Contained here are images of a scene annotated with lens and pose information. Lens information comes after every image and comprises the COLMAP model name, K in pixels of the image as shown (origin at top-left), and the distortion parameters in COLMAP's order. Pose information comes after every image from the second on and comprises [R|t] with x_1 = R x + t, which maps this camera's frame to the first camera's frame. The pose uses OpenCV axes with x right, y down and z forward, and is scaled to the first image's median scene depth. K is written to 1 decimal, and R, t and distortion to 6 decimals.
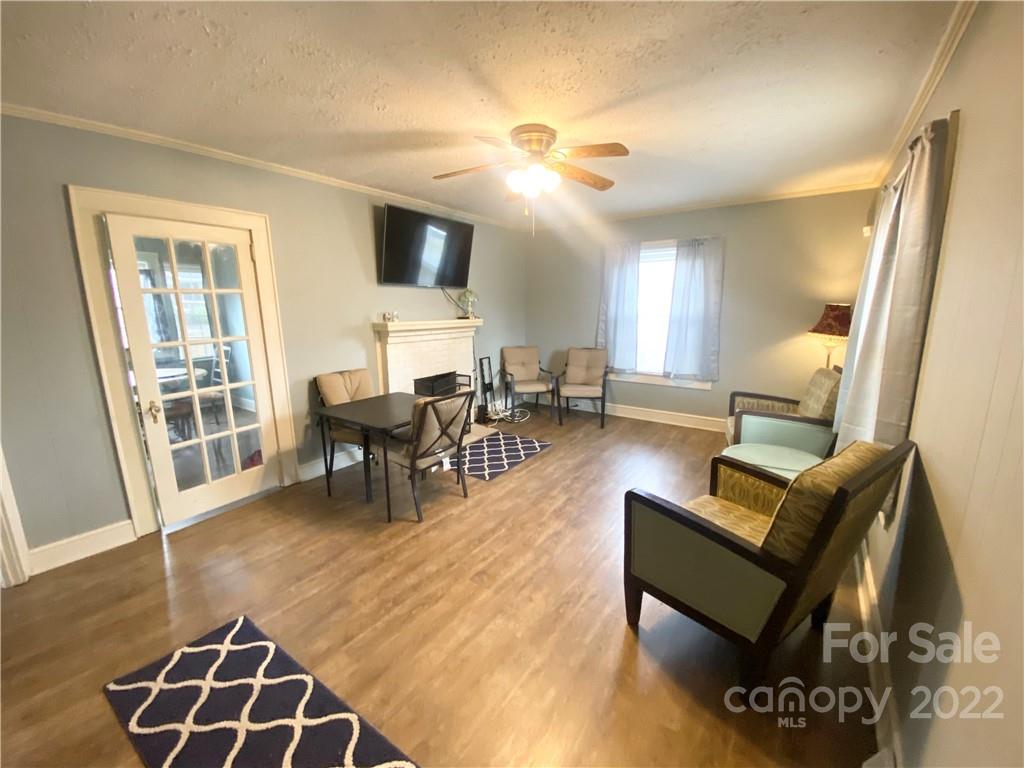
lens RADIAL K [[415.1, 0, 512.0], [0, 415.1, 384.0], [0, 0, 1]] dist [-0.000878, -0.000058]
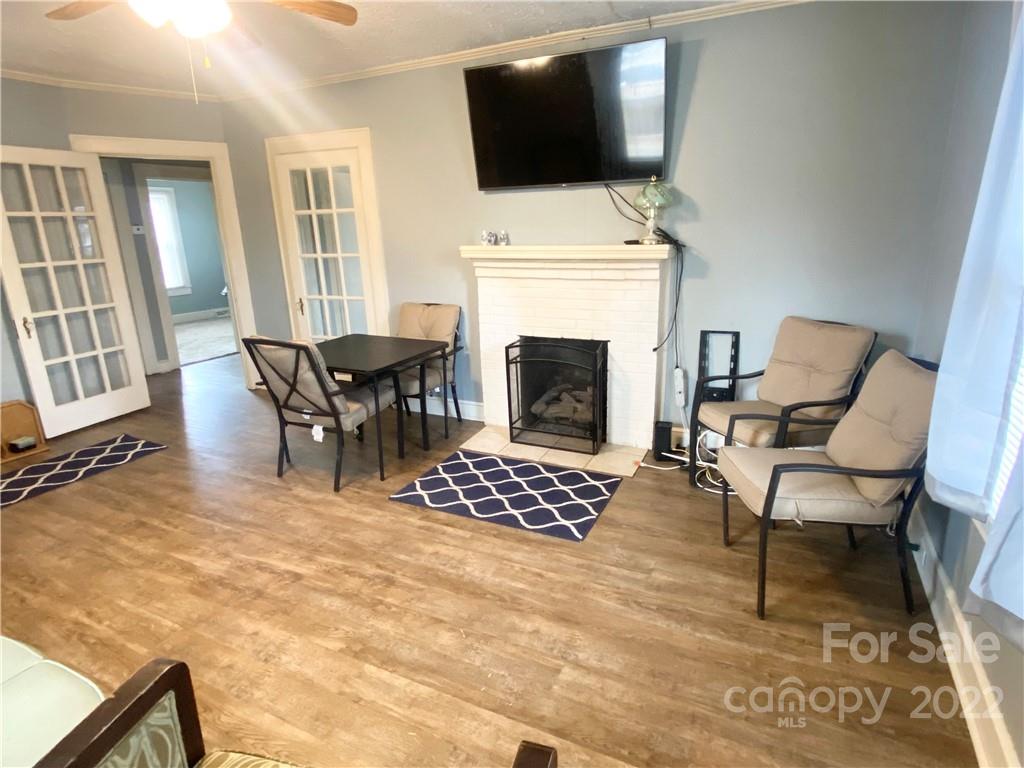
lens RADIAL K [[547.6, 0, 513.5], [0, 547.6, 396.9], [0, 0, 1]] dist [0.000737, -0.001257]
pose [[0.161723, 0.302101, -0.939458, 0.792999], [-0.160039, 0.947416, 0.277110, -0.205155], [0.973773, 0.105534, 0.201567, 1.073718]]
